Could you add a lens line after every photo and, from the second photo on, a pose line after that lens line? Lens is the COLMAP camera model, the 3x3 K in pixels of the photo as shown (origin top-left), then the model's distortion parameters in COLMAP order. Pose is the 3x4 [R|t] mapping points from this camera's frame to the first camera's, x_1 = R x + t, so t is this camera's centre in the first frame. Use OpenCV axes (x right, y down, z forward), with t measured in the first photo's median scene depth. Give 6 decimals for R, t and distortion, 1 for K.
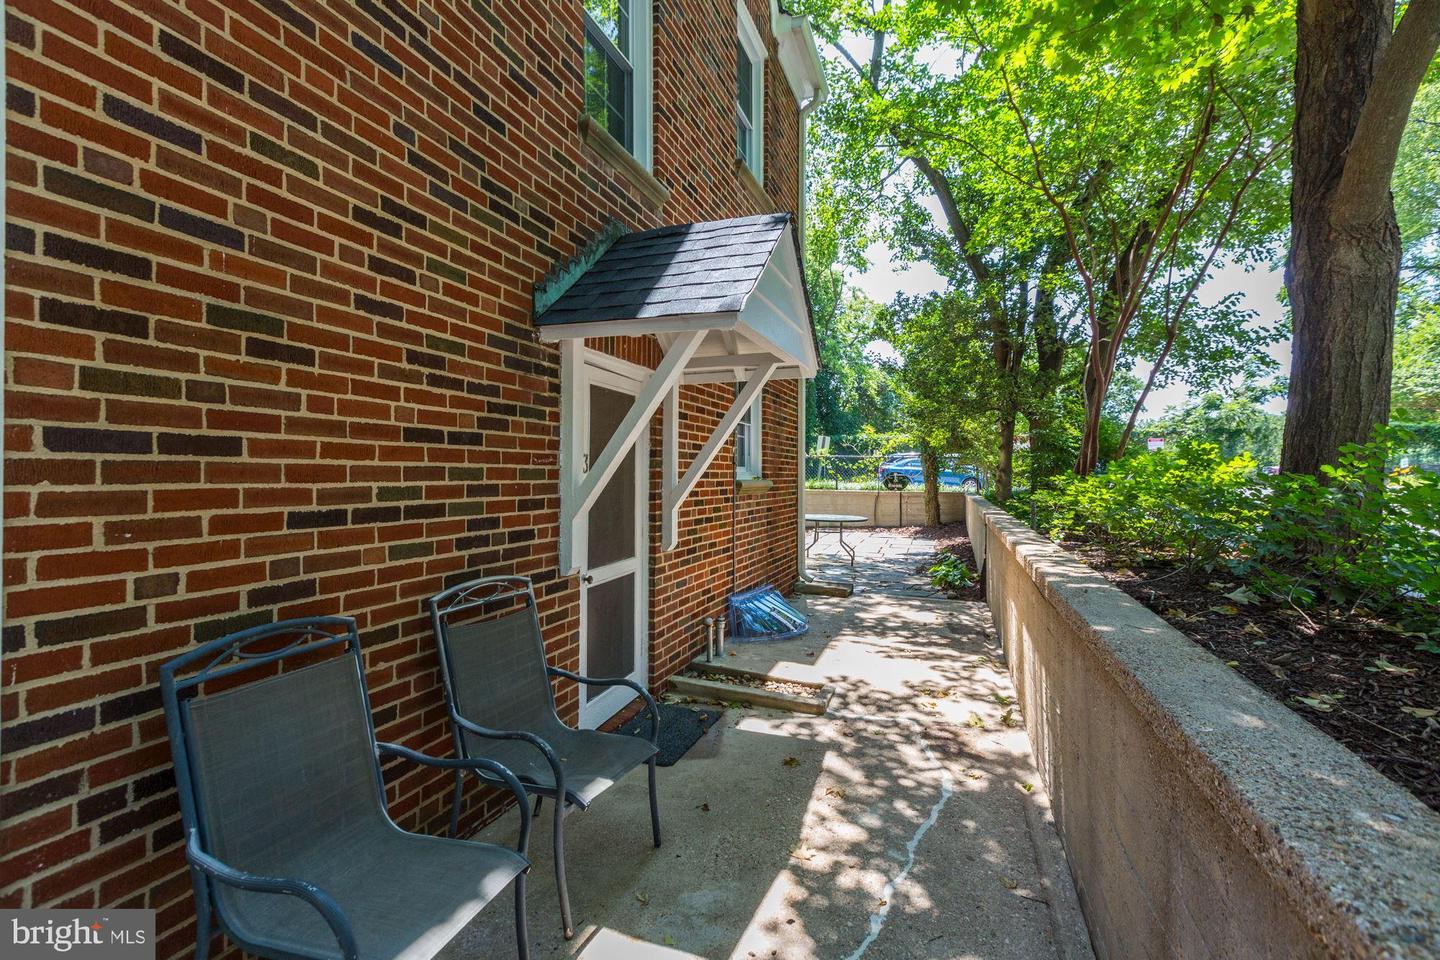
lens RADIAL K [[672.1, 0, 722.2], [0, 672.1, 473.9], [0, 0, 1]] dist [-0.018795, 0.000809]
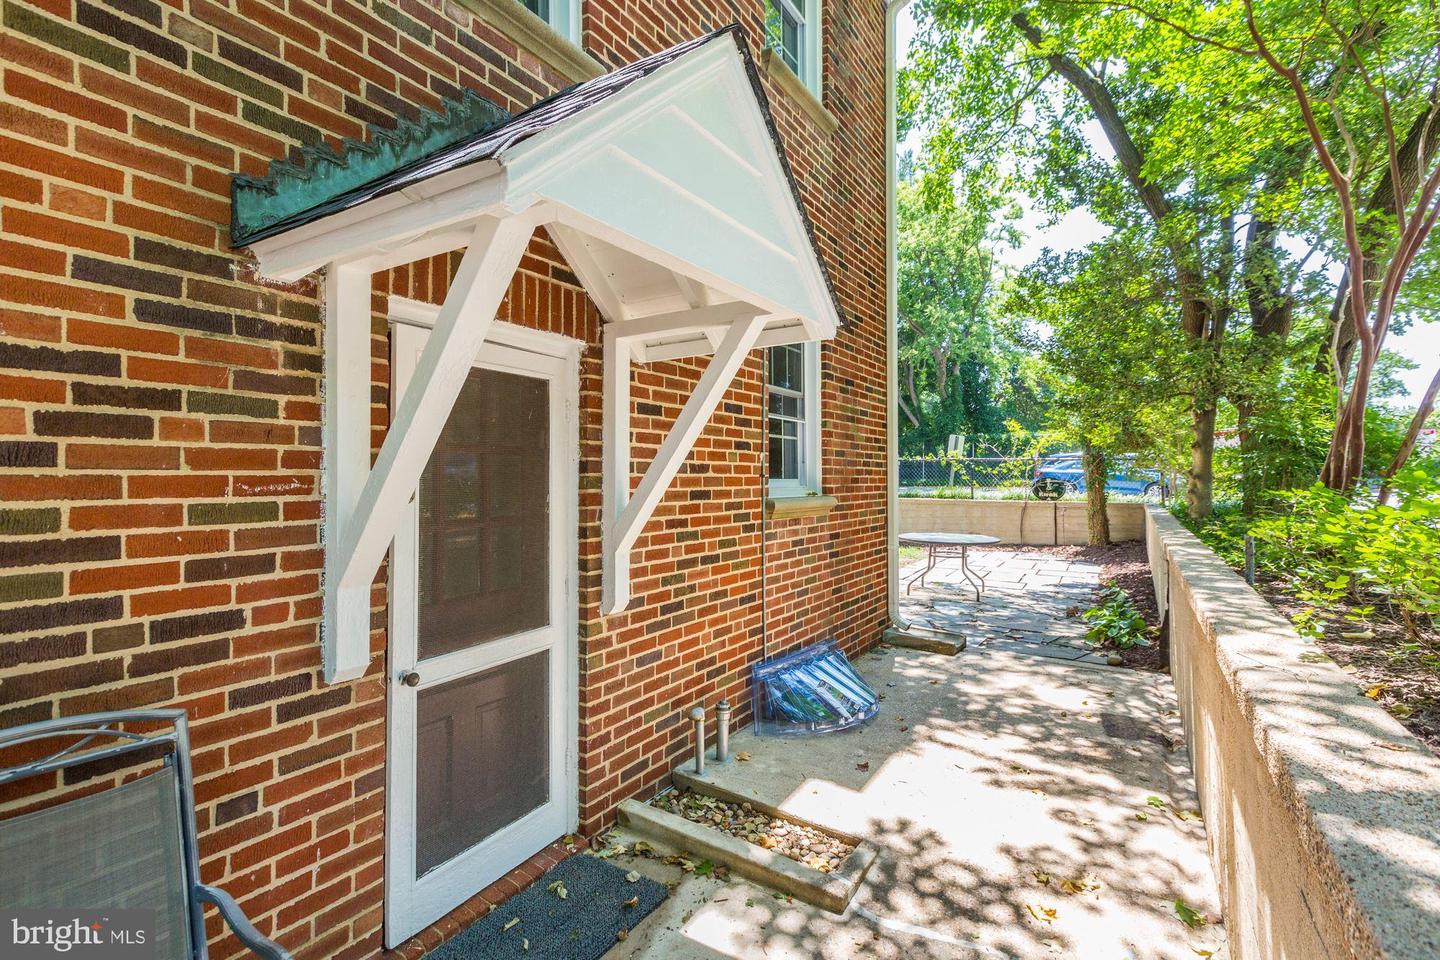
lens RADIAL K [[672.1, 0, 699.8], [0, 672.1, 476.1], [0, 0, 1]] dist [-0.018795, 0.000809]
pose [[0.969567, -0.005784, -0.244757, 0.165333], [0.005506, 0.999983, -0.001817, -0.019330], [0.244763, 0.000414, 0.969583, 0.387543]]
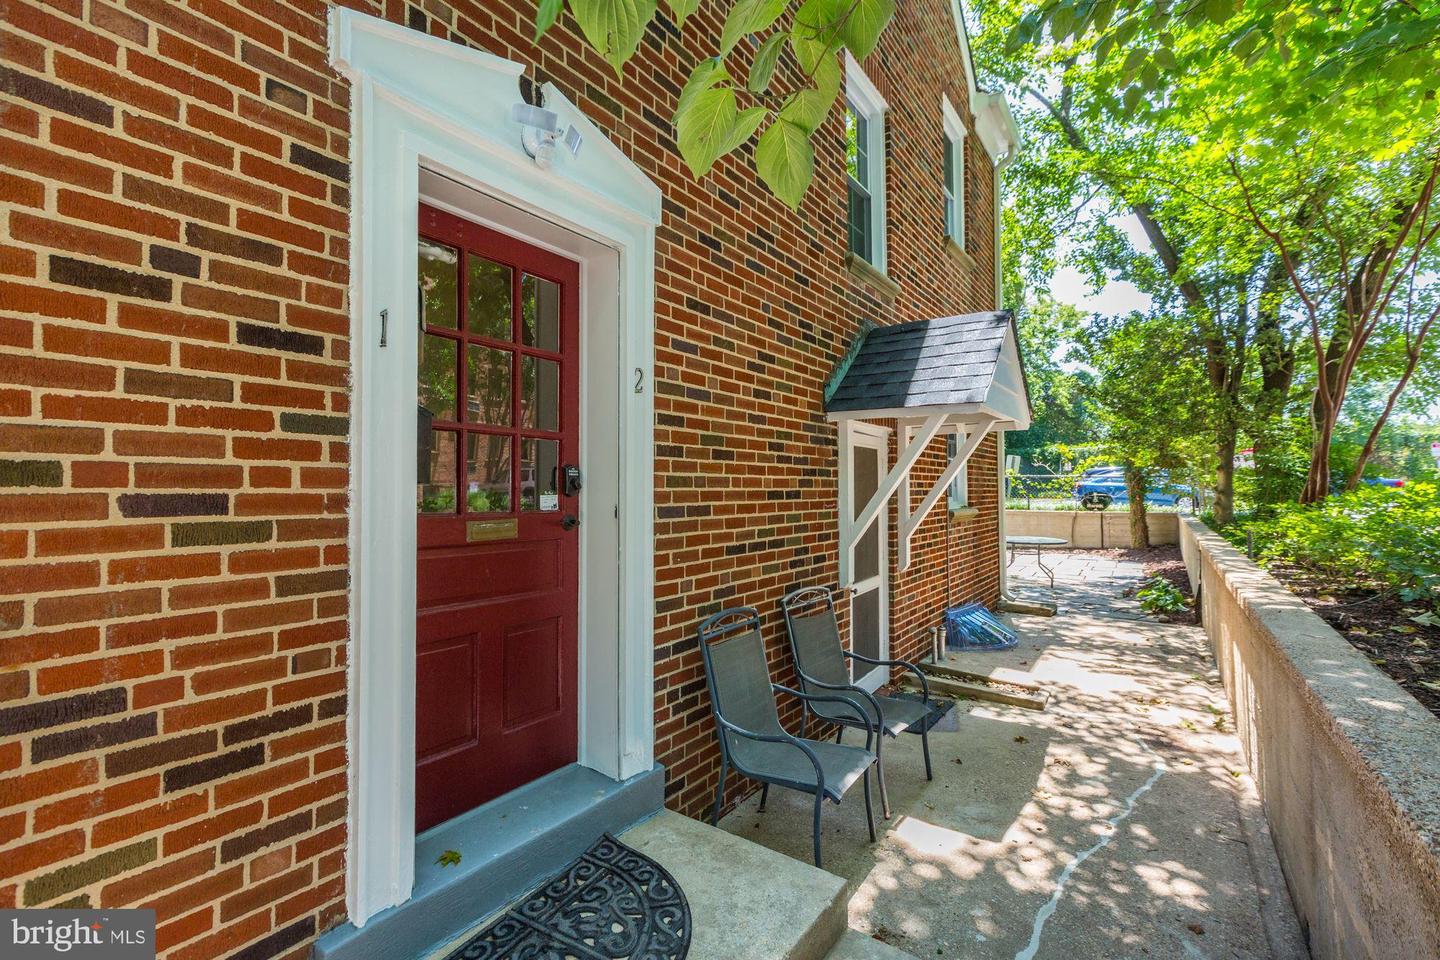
lens RADIAL K [[672.1, 0, 696.0], [0, 672.1, 476.0], [0, 0, 1]] dist [-0.018795, 0.000809]
pose [[0.960986, -0.013575, -0.276263, -0.104255], [0.008343, 0.999763, -0.020108, -0.039821], [0.276470, 0.017019, 0.960872, -0.312775]]
